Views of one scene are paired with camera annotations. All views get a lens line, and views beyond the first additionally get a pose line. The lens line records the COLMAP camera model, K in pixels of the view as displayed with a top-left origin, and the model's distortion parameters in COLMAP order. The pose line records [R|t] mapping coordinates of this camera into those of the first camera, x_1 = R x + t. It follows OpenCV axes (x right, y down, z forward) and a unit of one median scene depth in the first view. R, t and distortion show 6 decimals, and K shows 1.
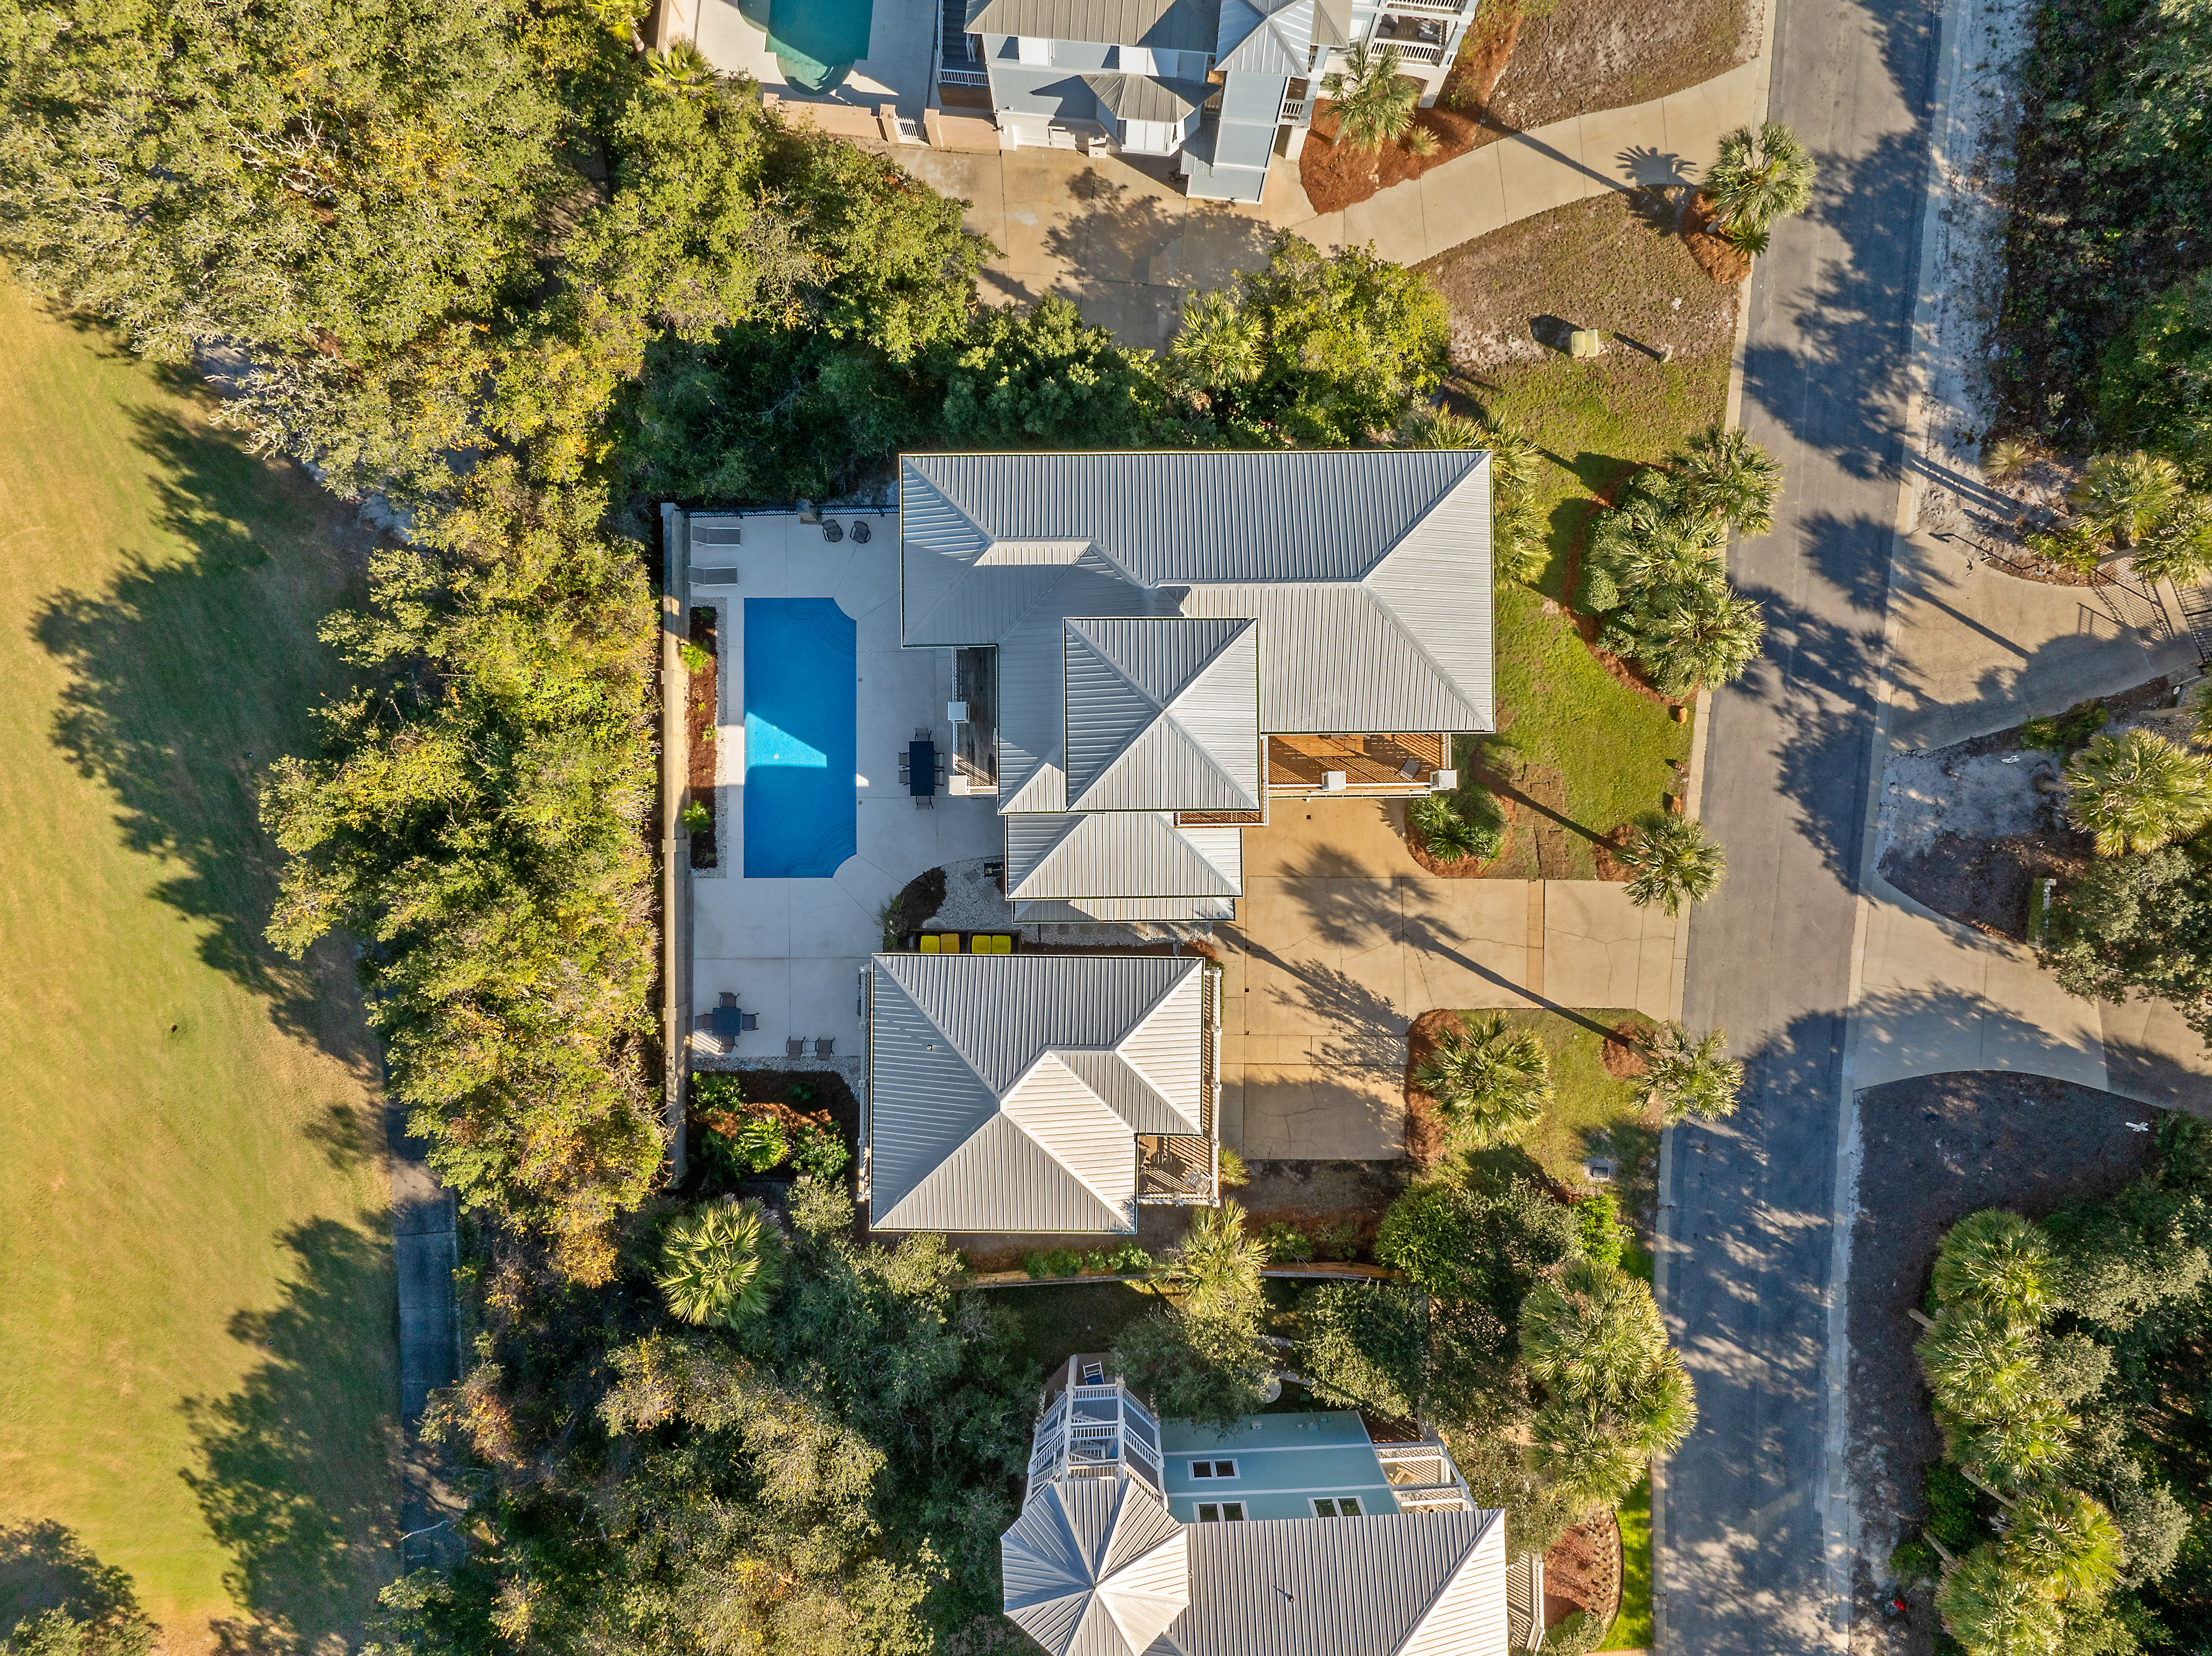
lens RADIAL K [[1509.1, 0, 1106.0], [0, 1509.1, 828.0], [0, 0, 1]] dist [-0.038255, -0.004387]
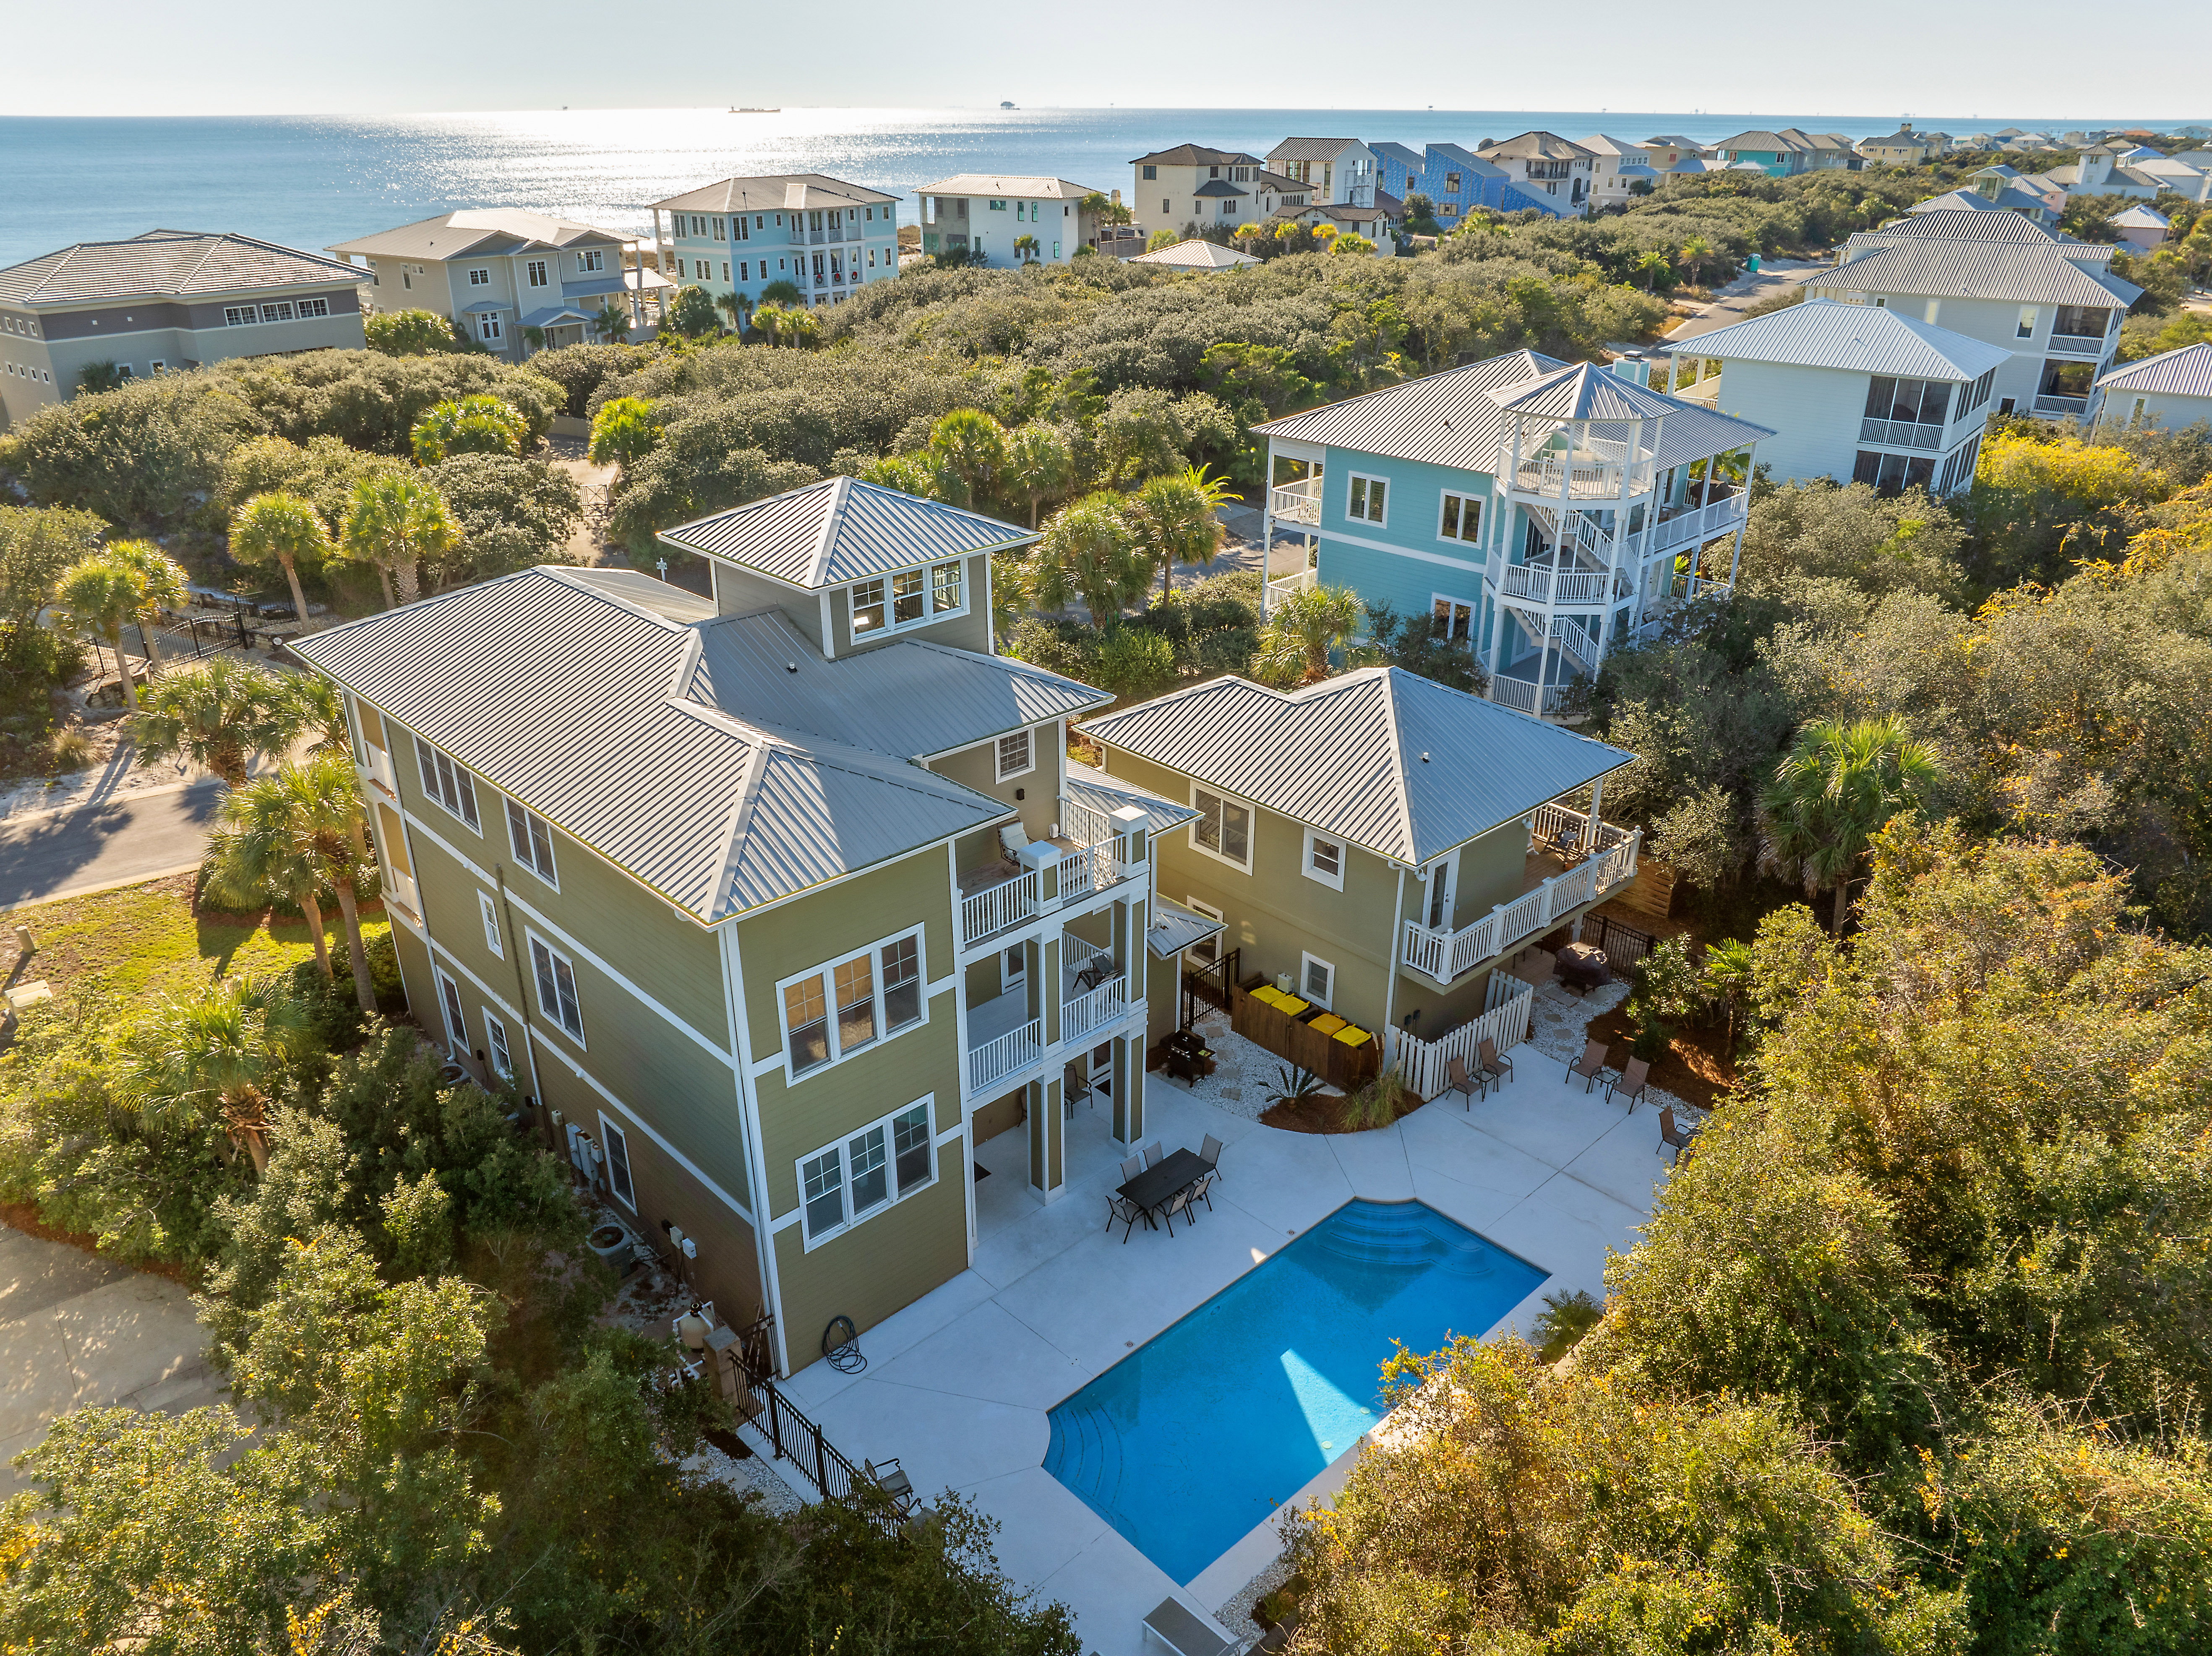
lens RADIAL K [[1555.0, 0, 1106.0], [0, 1555.0, 828.0], [0, 0, 1]] dist [-0.040586, 0.002979]
pose [[-0.683492, -0.334421, 0.648846, -0.470409], [0.729719, -0.290271, 0.619075, -0.402938], [-0.018691, 0.896608, 0.442431, 0.667544]]
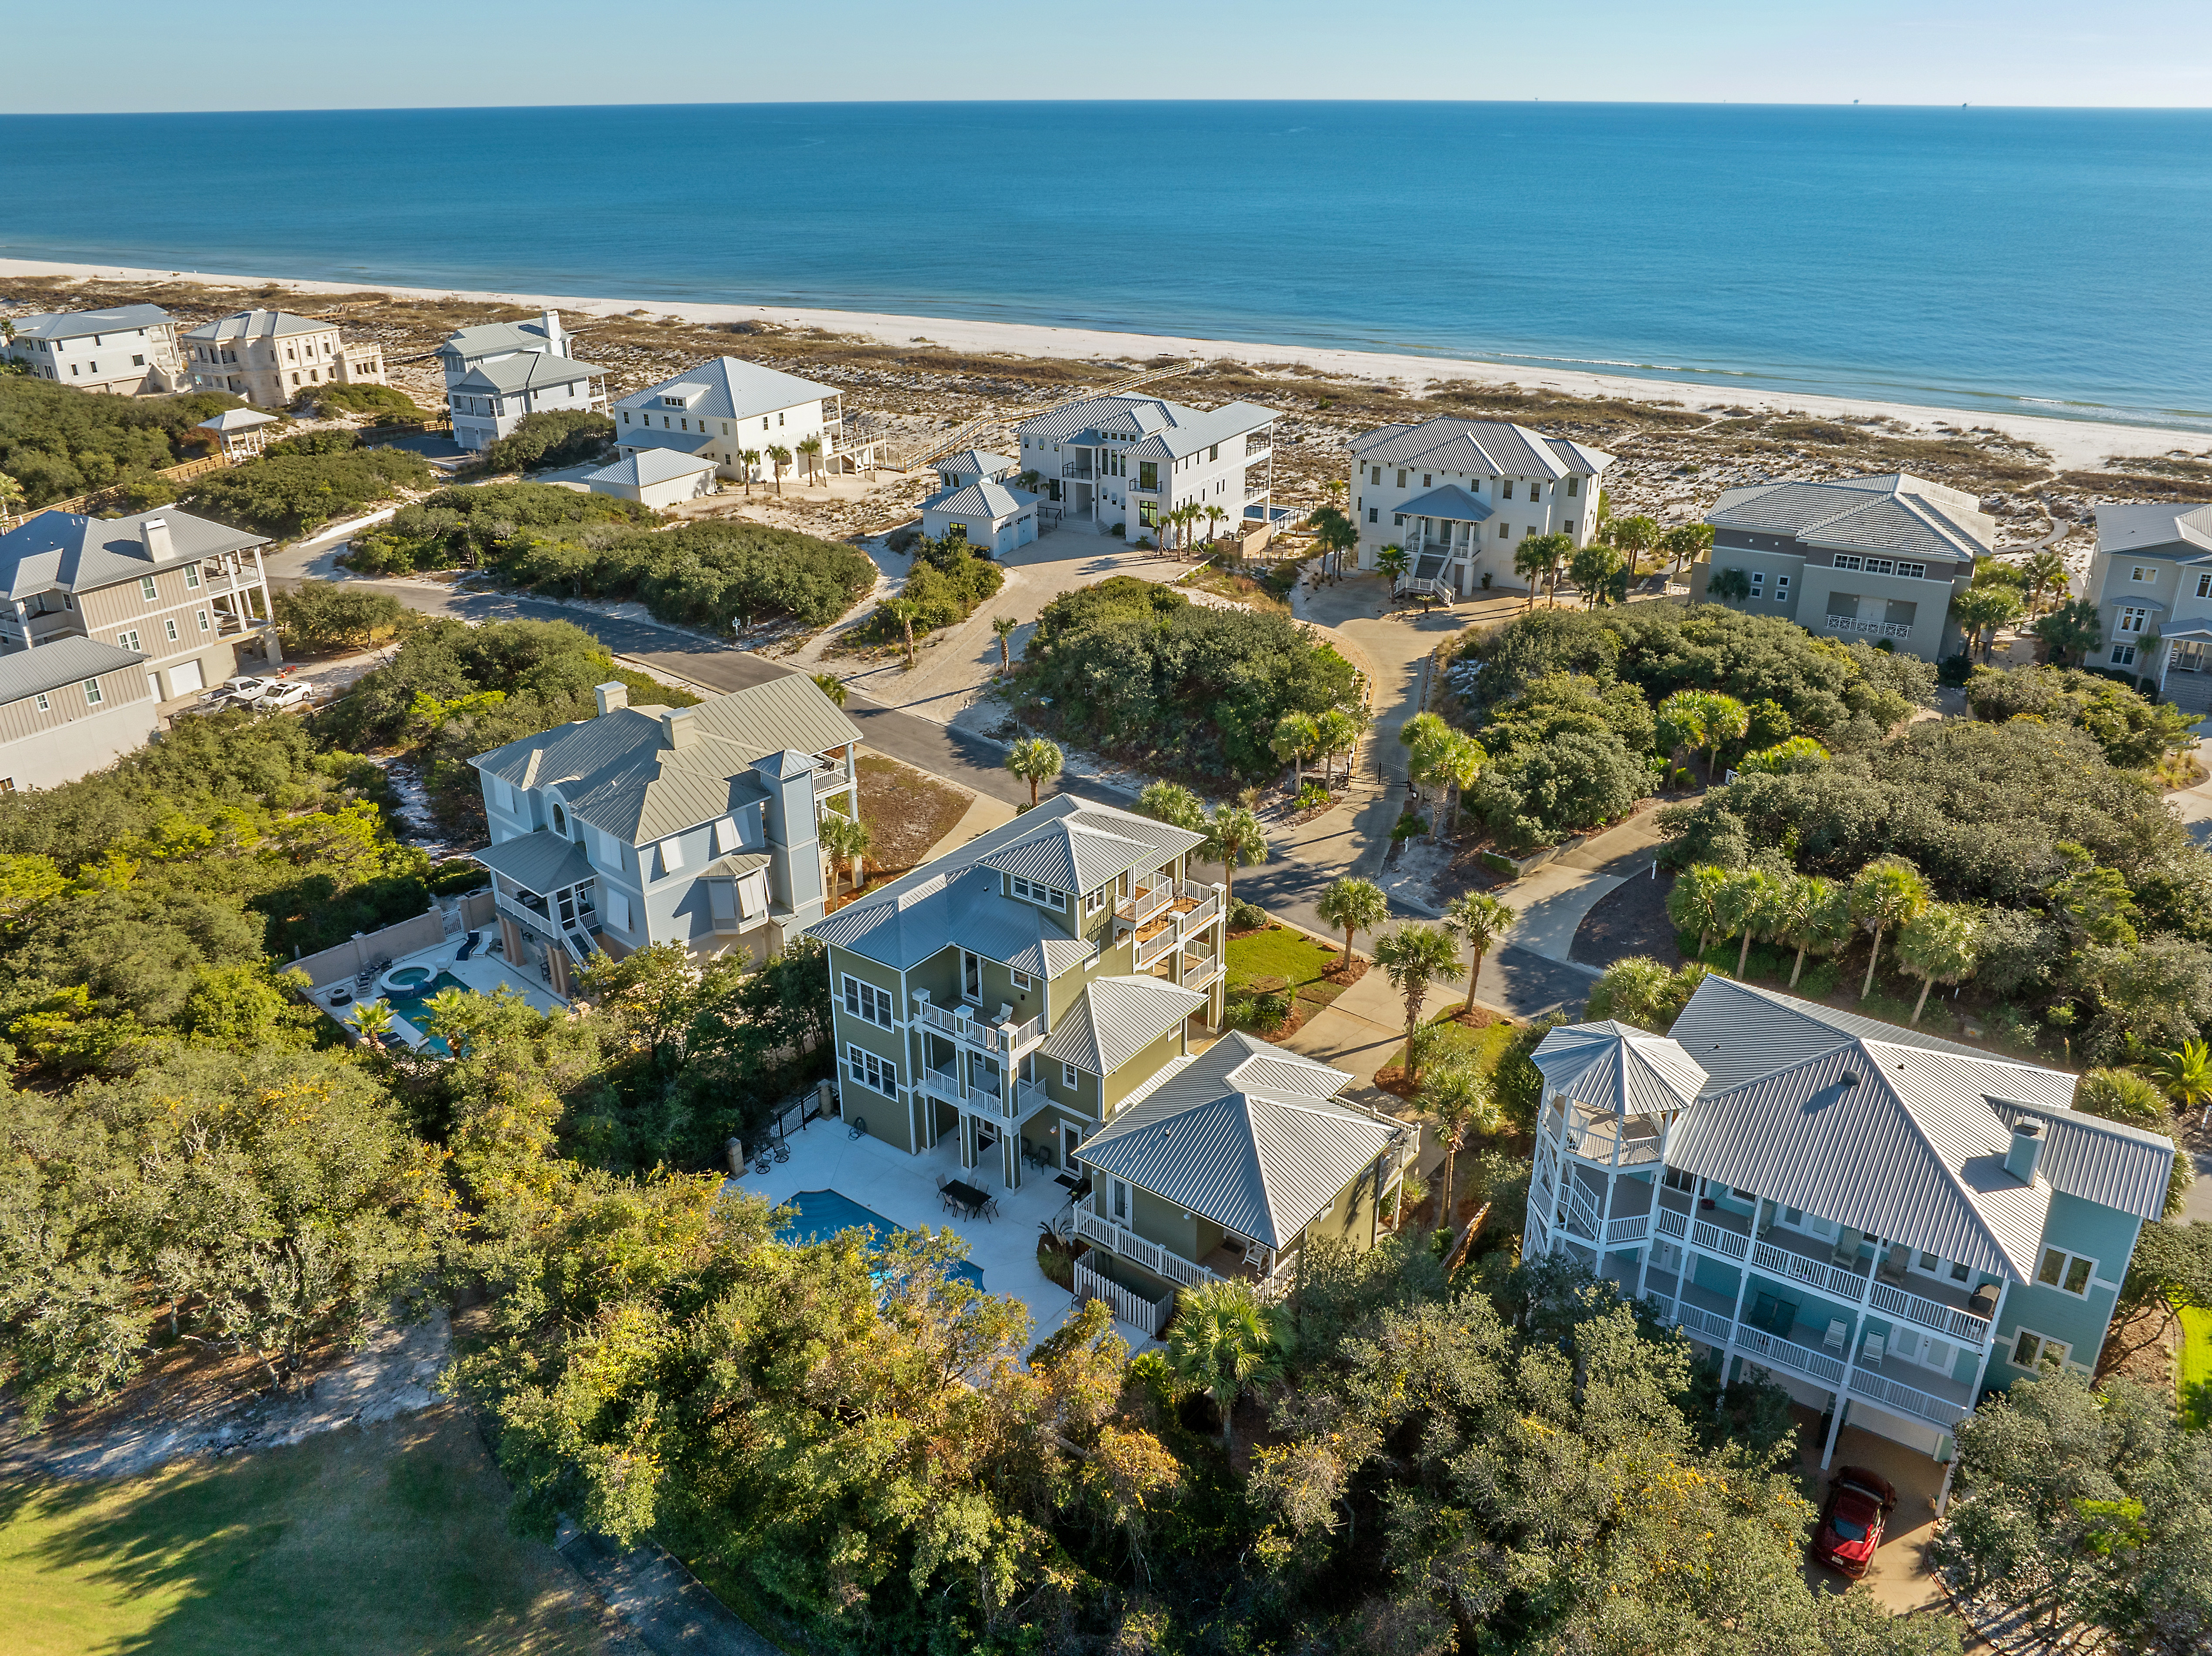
lens RADIAL K [[1617.0, 0, 1111.8], [0, 1617.0, 793.0], [0, 0, 1]] dist [-0.040259, -0.000343]
pose [[0.603495, -0.343629, 0.719522, -0.883314], [0.797111, 0.237144, -0.555317, 0.696006], [0.020192, 0.908670, 0.417026, 0.235553]]
